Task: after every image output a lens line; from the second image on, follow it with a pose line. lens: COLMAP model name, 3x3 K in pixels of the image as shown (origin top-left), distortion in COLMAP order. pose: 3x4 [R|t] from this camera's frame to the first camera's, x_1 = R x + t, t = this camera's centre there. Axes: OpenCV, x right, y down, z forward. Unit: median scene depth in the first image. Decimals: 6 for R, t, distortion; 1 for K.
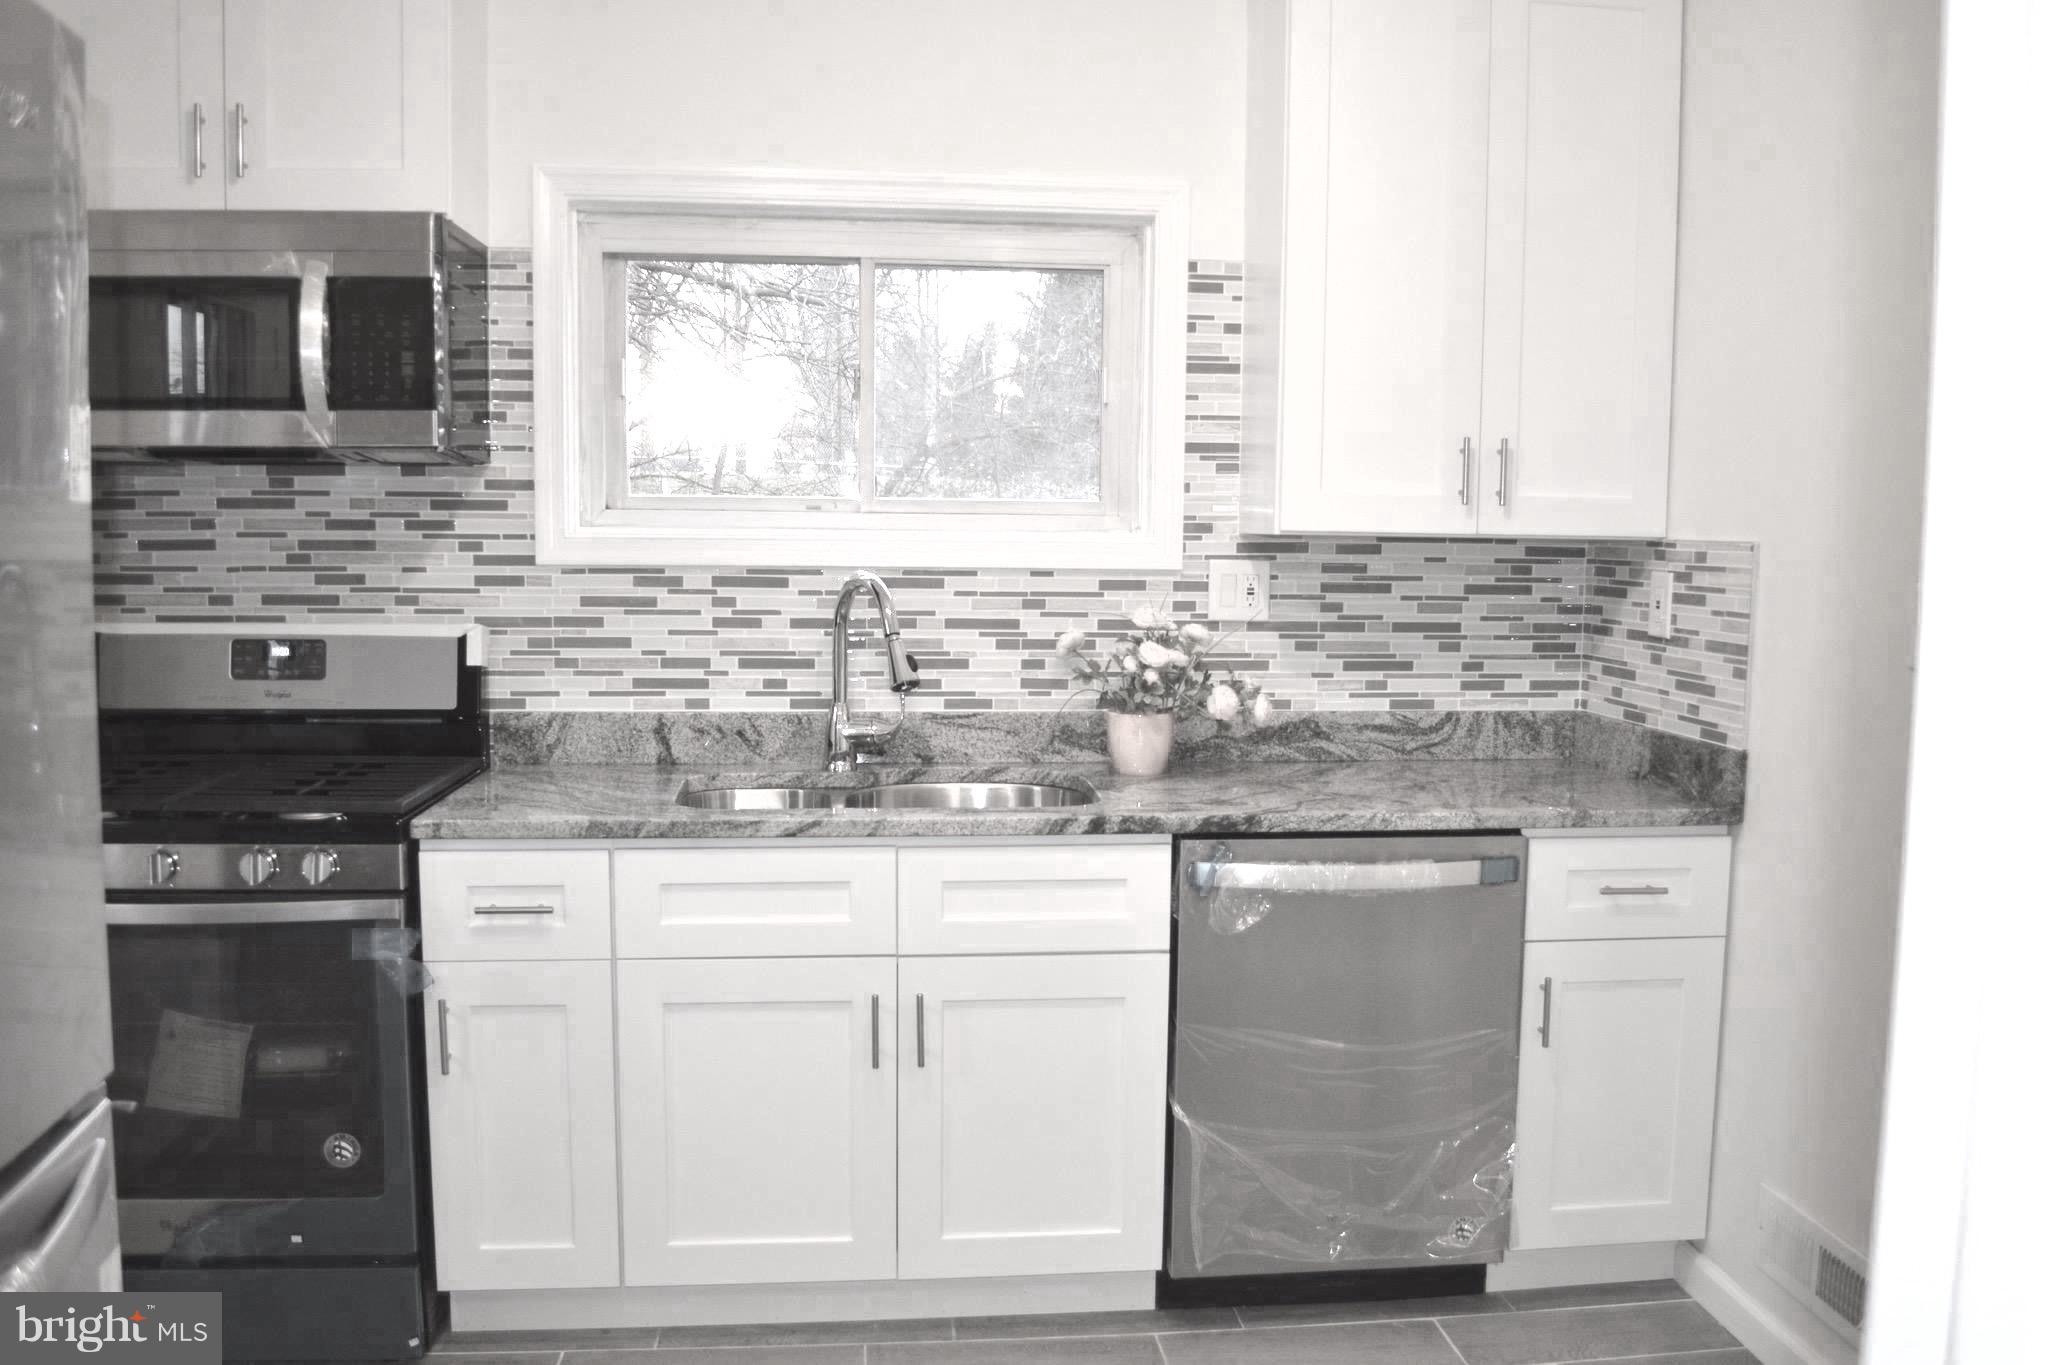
lens RADIAL K [[1642.9, 0, 1024.0], [0, 1642.9, 682.5], [0, 0, 1]] dist [-0.089516, -0.003336]
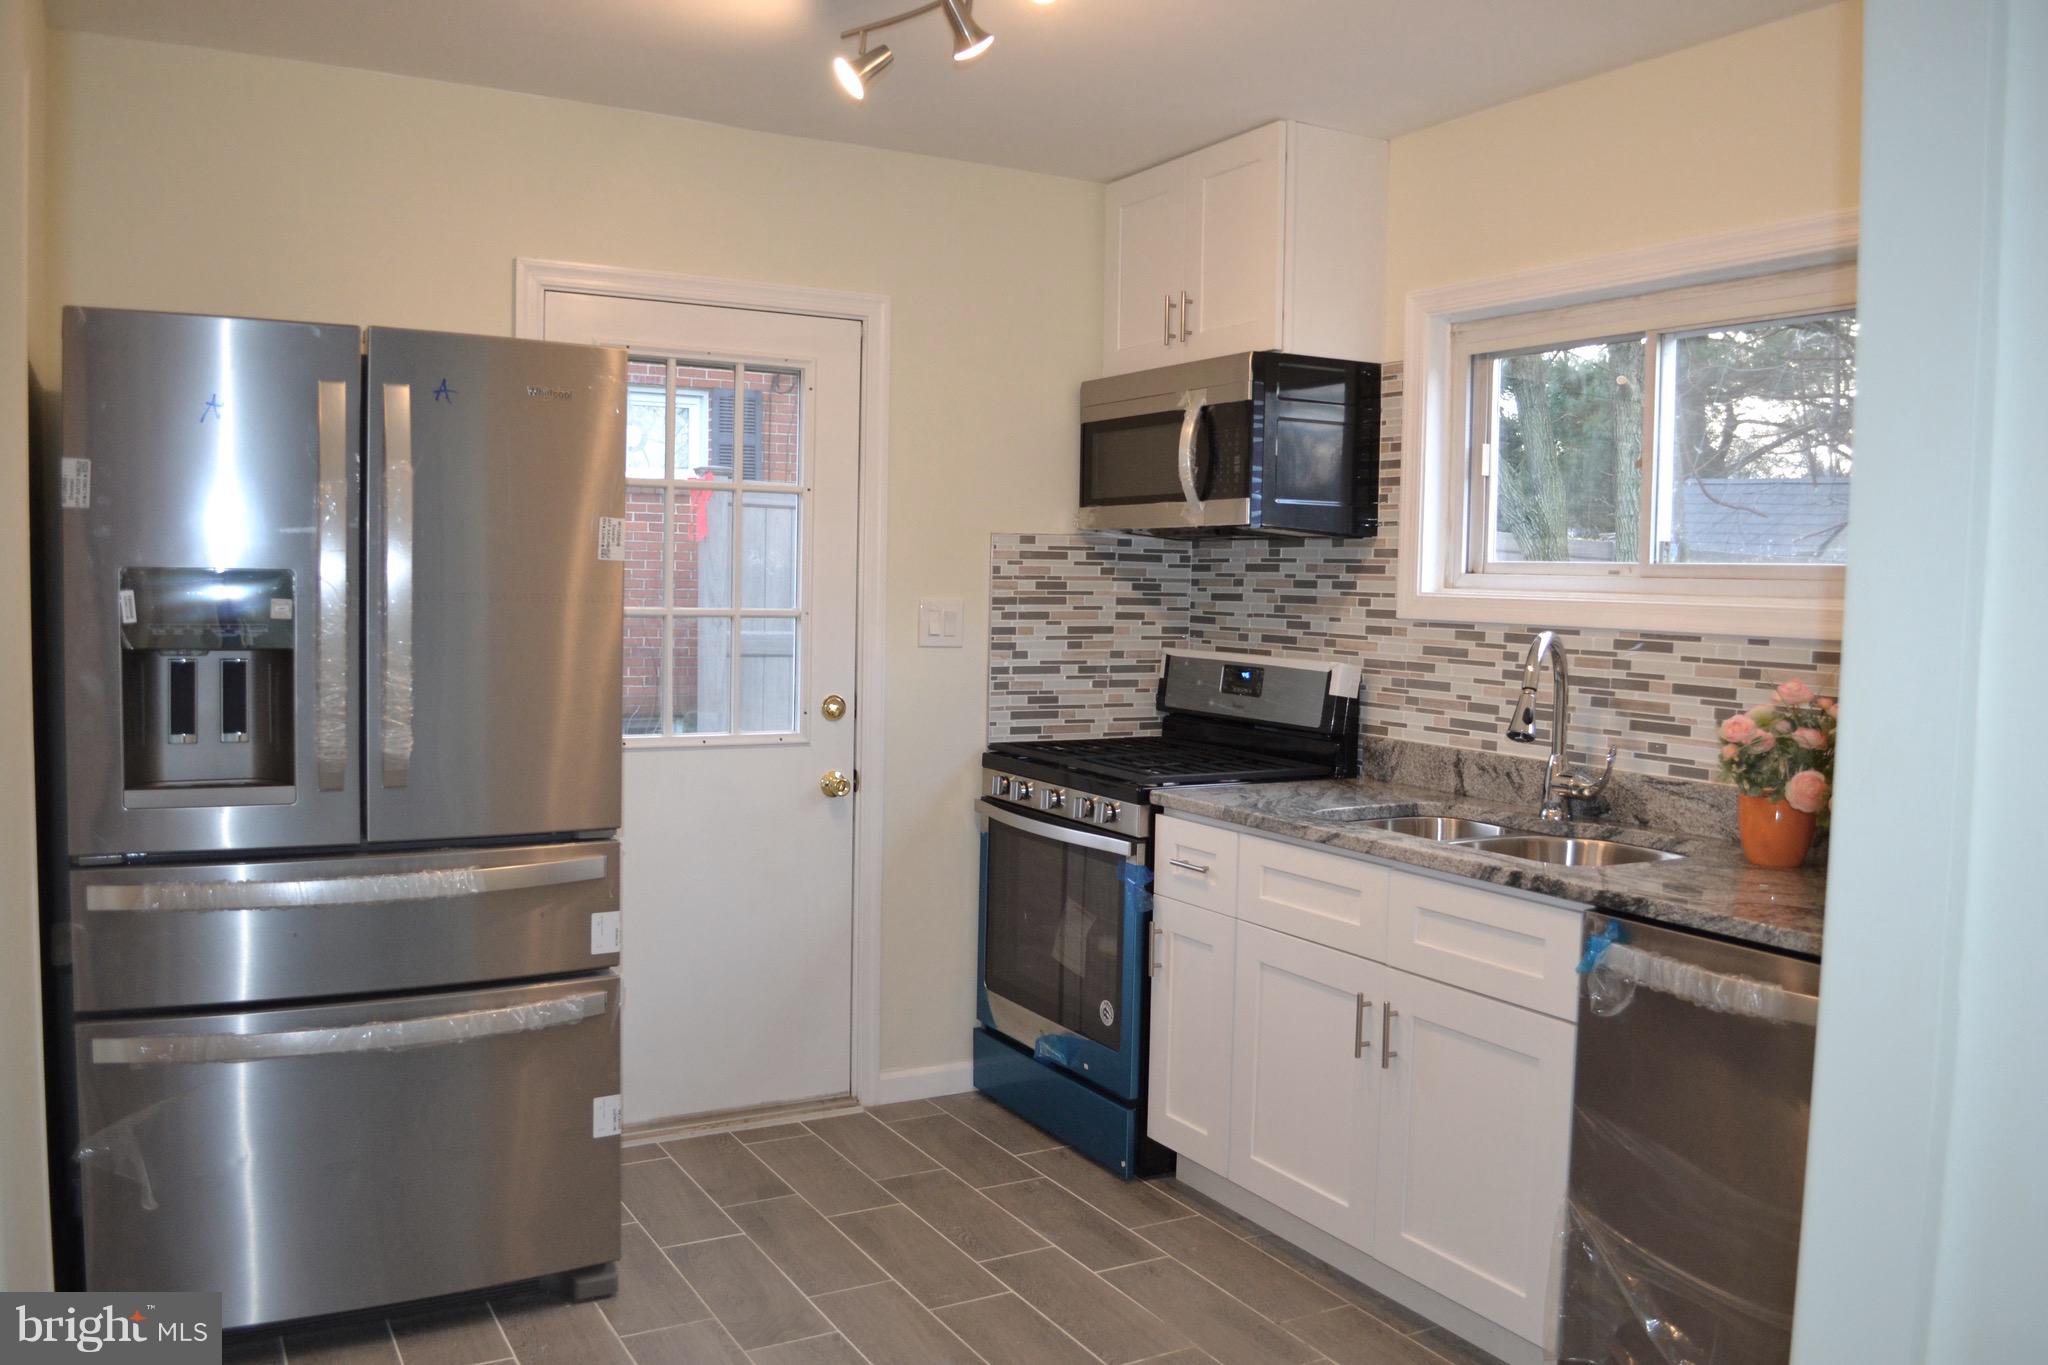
lens RADIAL K [[1642.9, 0, 1024.0], [0, 1642.9, 682.5], [0, 0, 1]] dist [-0.089516, -0.003336]
pose [[0.391218, 0.055930, -0.918597, 0.721364], [-0.100684, 0.994761, 0.017688, -0.018065], [0.914774, 0.085568, 0.394800, 0.266331]]
